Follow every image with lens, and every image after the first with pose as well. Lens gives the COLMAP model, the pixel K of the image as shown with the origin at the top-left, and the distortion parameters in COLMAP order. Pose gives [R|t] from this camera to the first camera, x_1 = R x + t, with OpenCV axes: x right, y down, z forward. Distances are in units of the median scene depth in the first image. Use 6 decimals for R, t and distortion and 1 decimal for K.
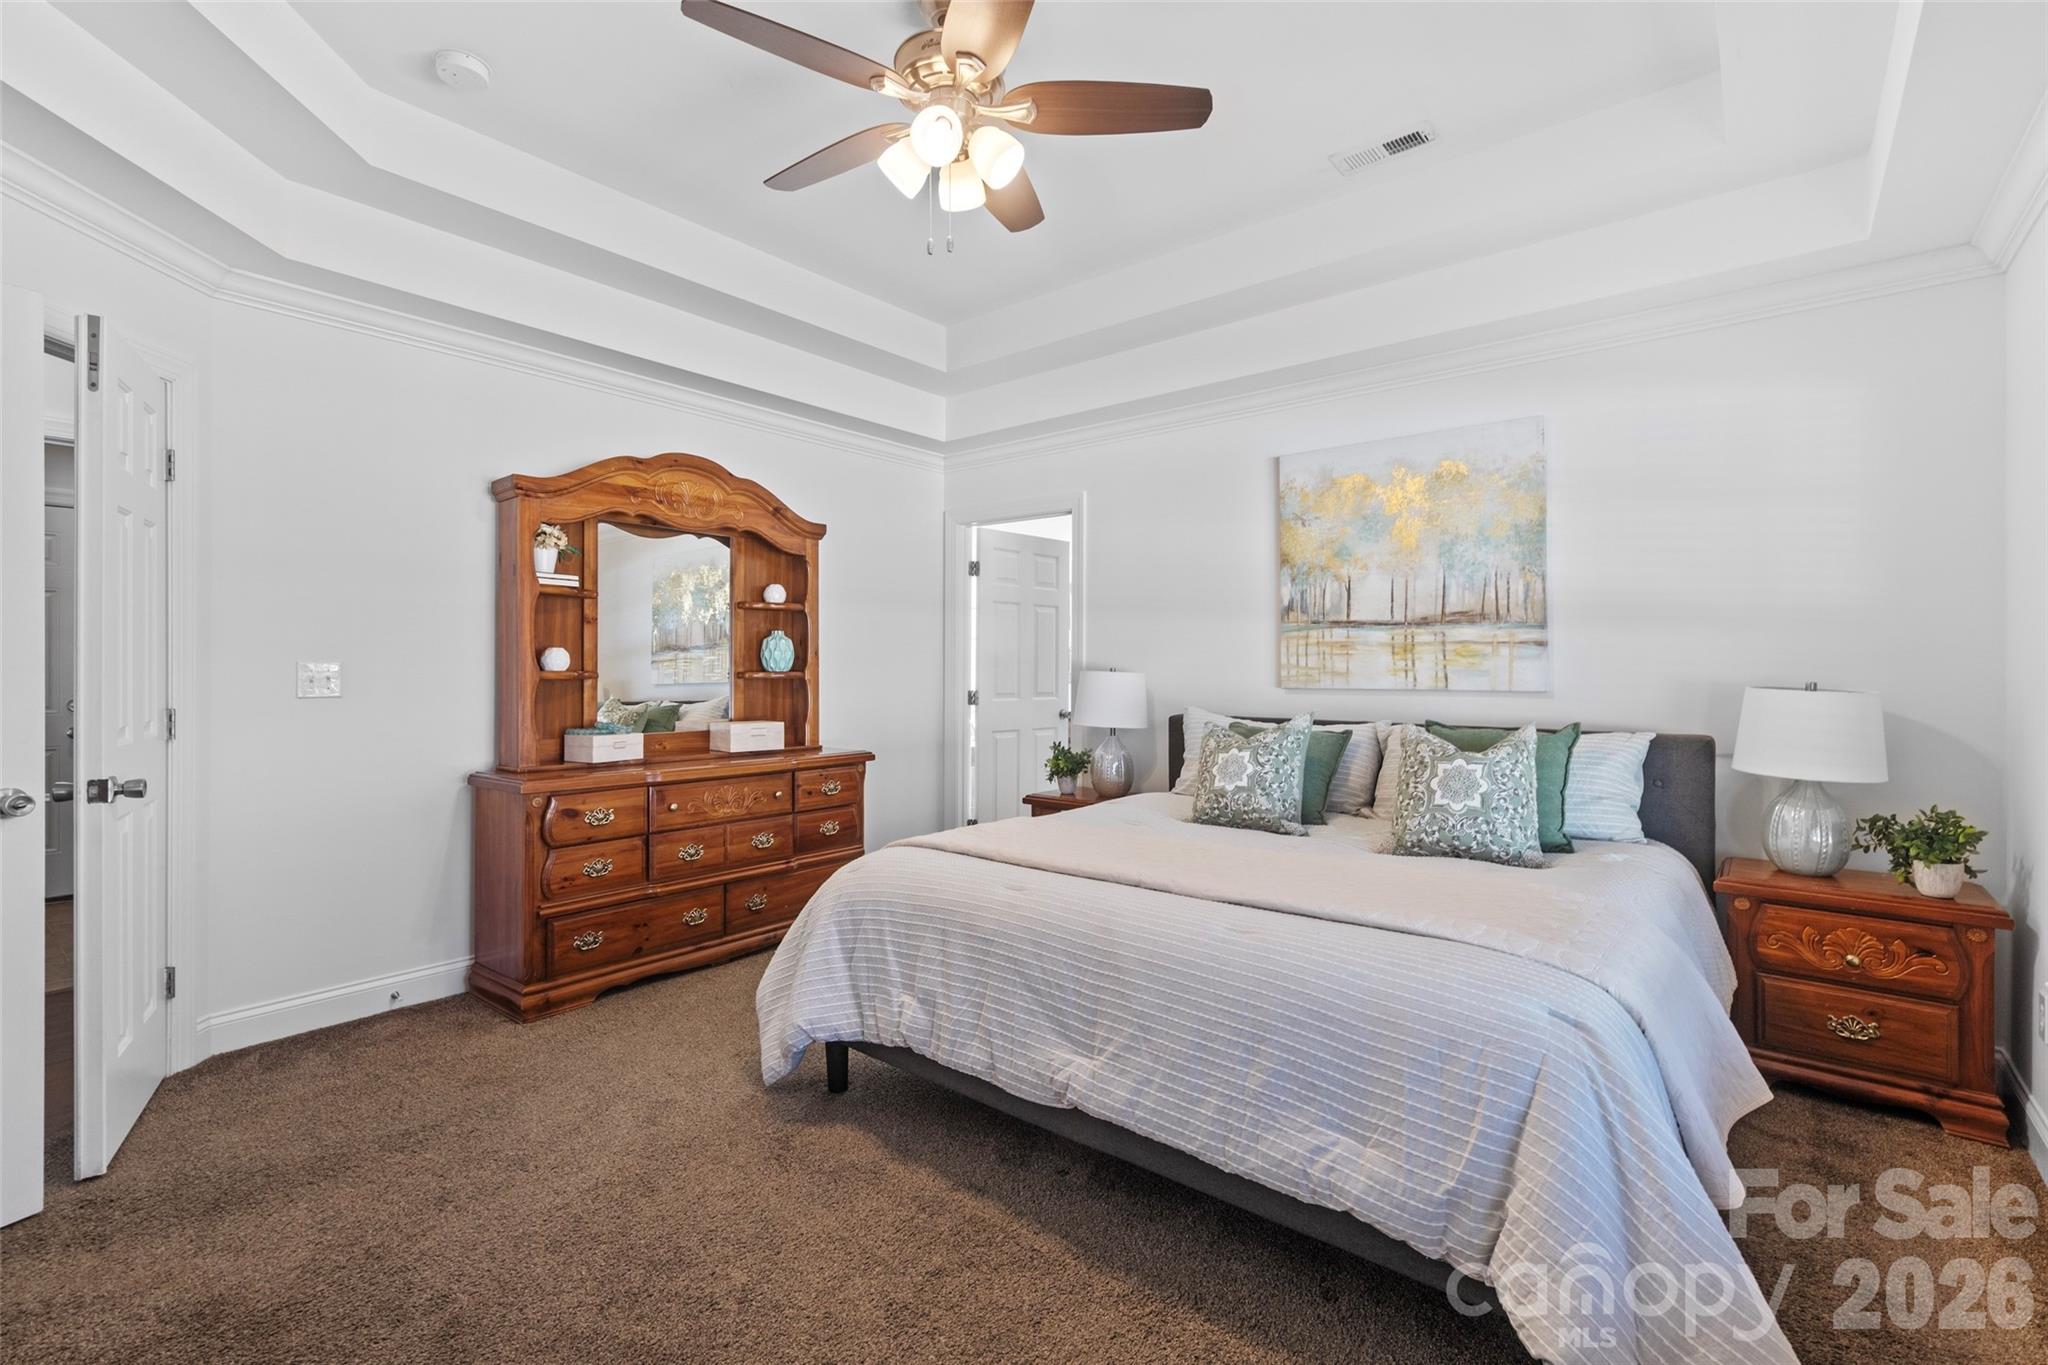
lens RADIAL K [[926.0, 0, 1025.8], [0, 926.0, 673.3], [0, 0, 1]] dist [0.001868, -0.001053]
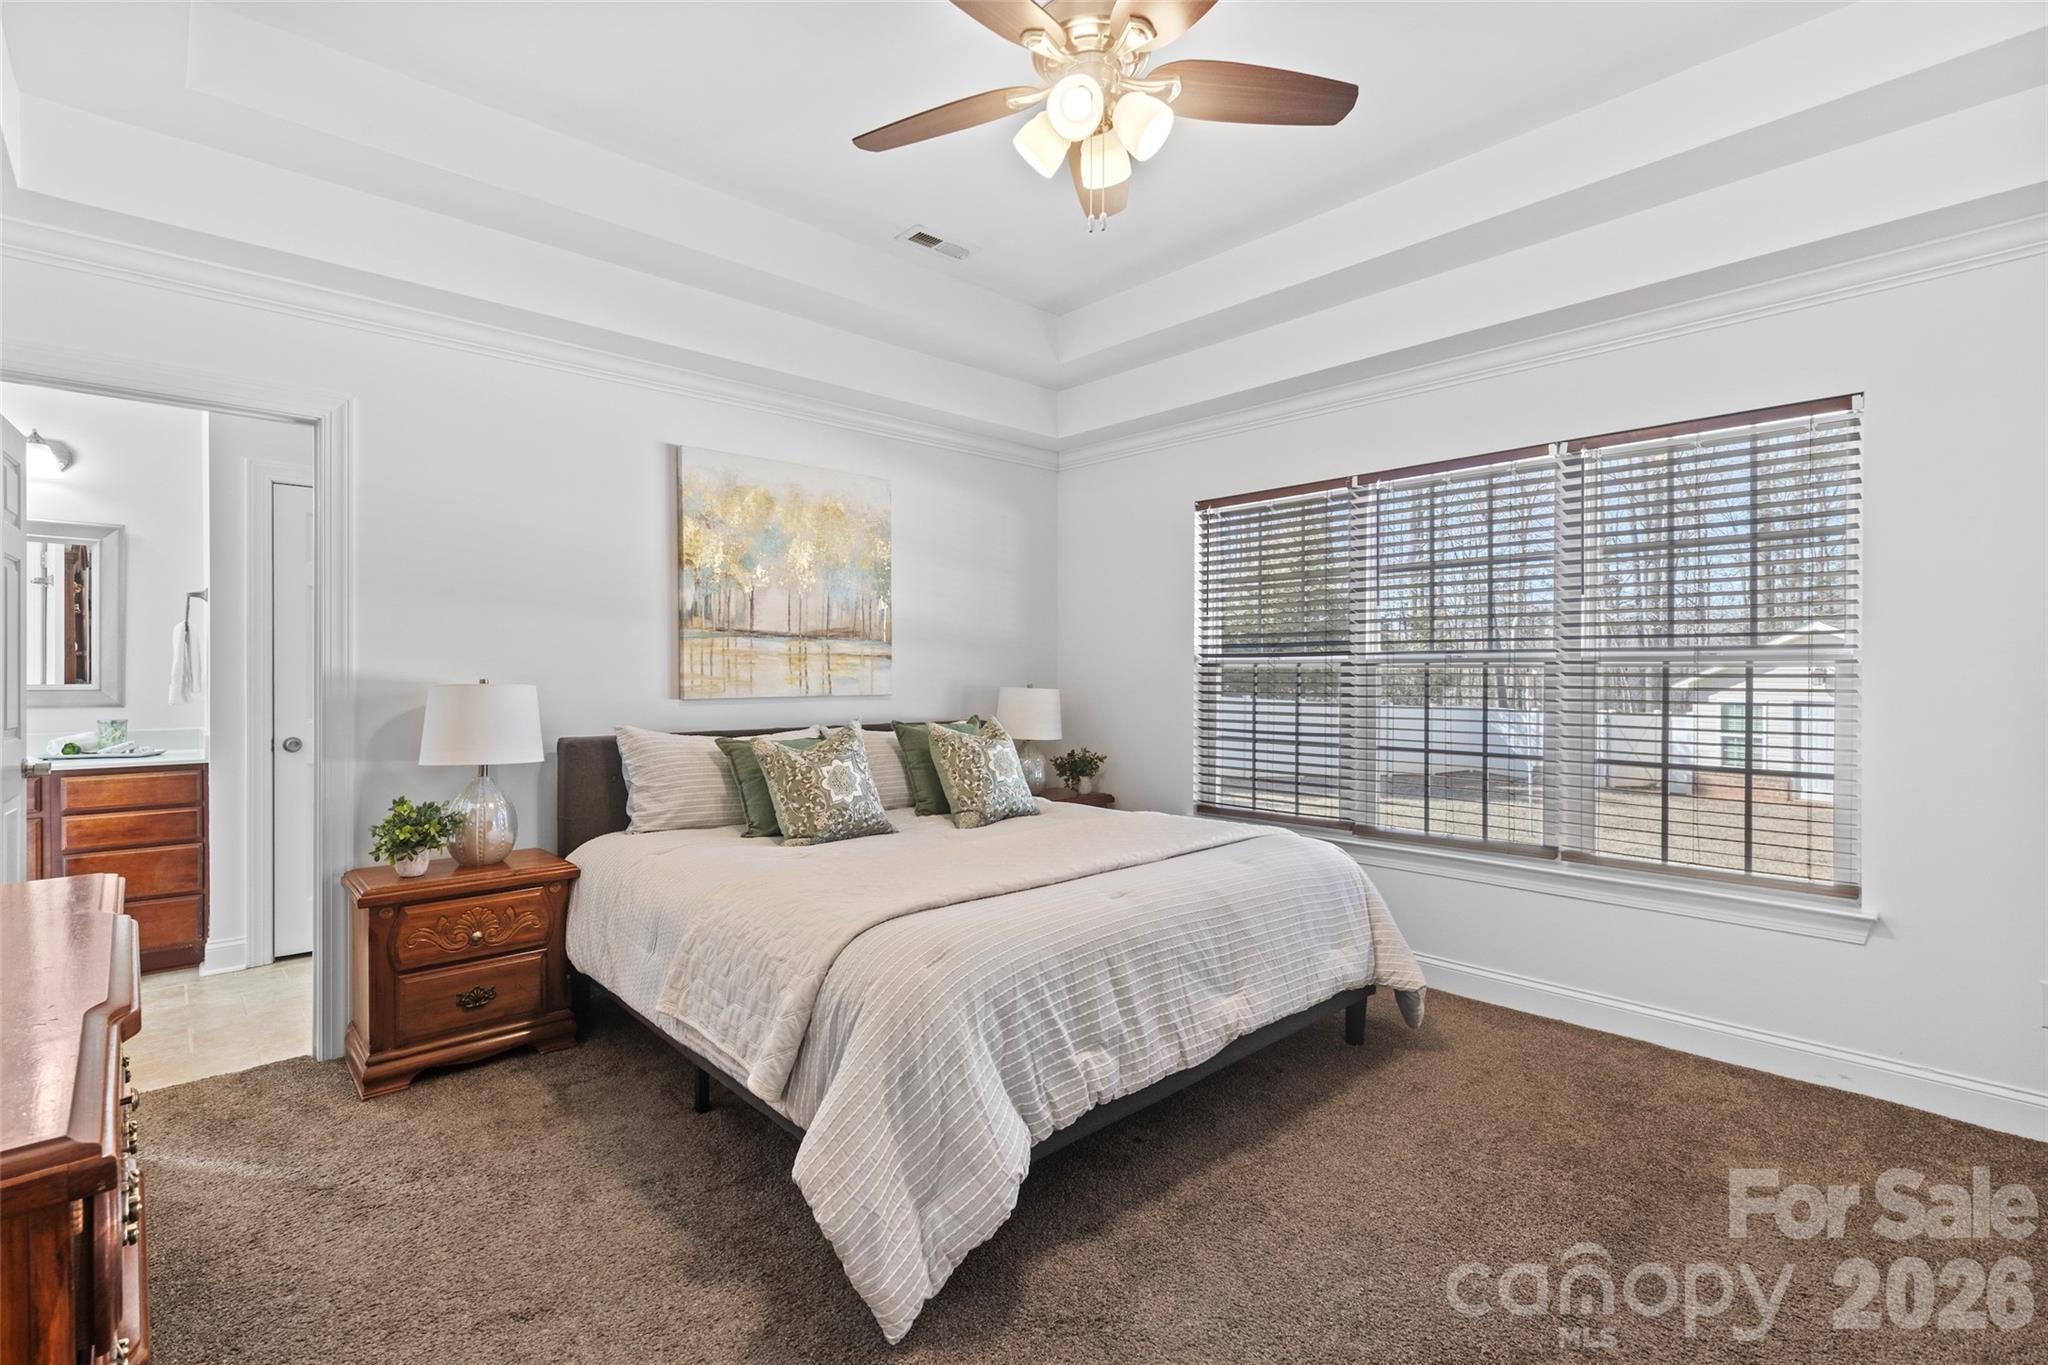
lens RADIAL K [[926.0, 0, 1028.2], [0, 926.0, 678.9], [0, 0, 1]] dist [0.001868, -0.001053]
pose [[0.127605, -0.009103, 0.991783, -0.645769], [0.006288, 0.999945, 0.008369, -0.010848], [-0.991805, 0.005168, 0.127655, 0.600337]]
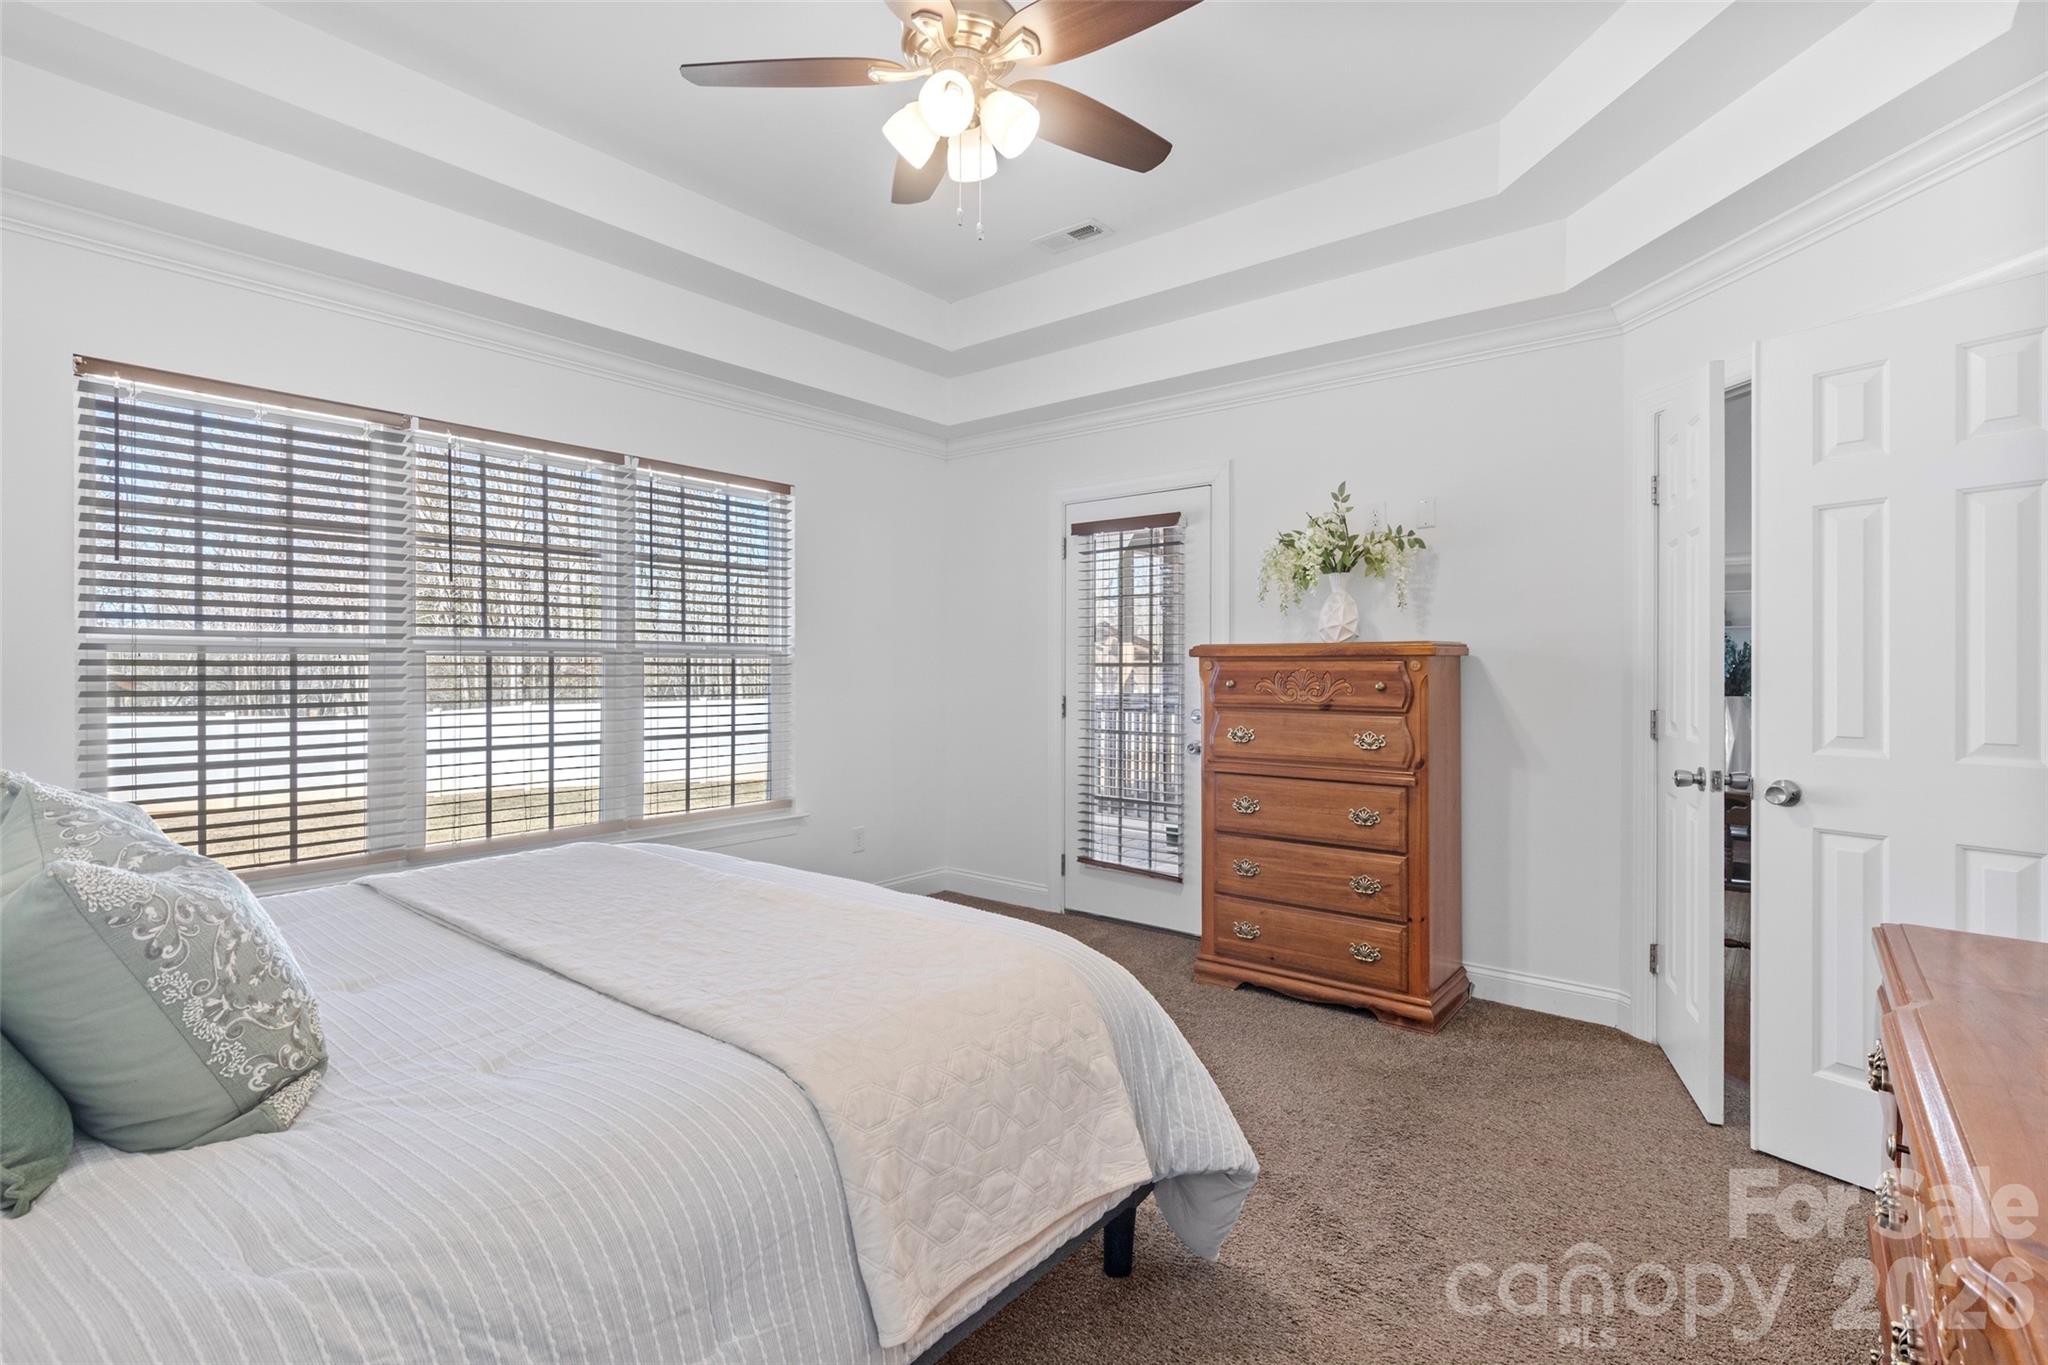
lens RADIAL K [[972.1, 0, 1024.1], [0, 972.1, 667.3], [0, 0, 1]] dist [0.002160, 0.000002]
pose [[-0.999832, -0.007285, -0.016791, -0.086359], [-0.007468, 0.999913, 0.010858, -0.015397], [0.016711, 0.010982, -0.999800, 1.279224]]
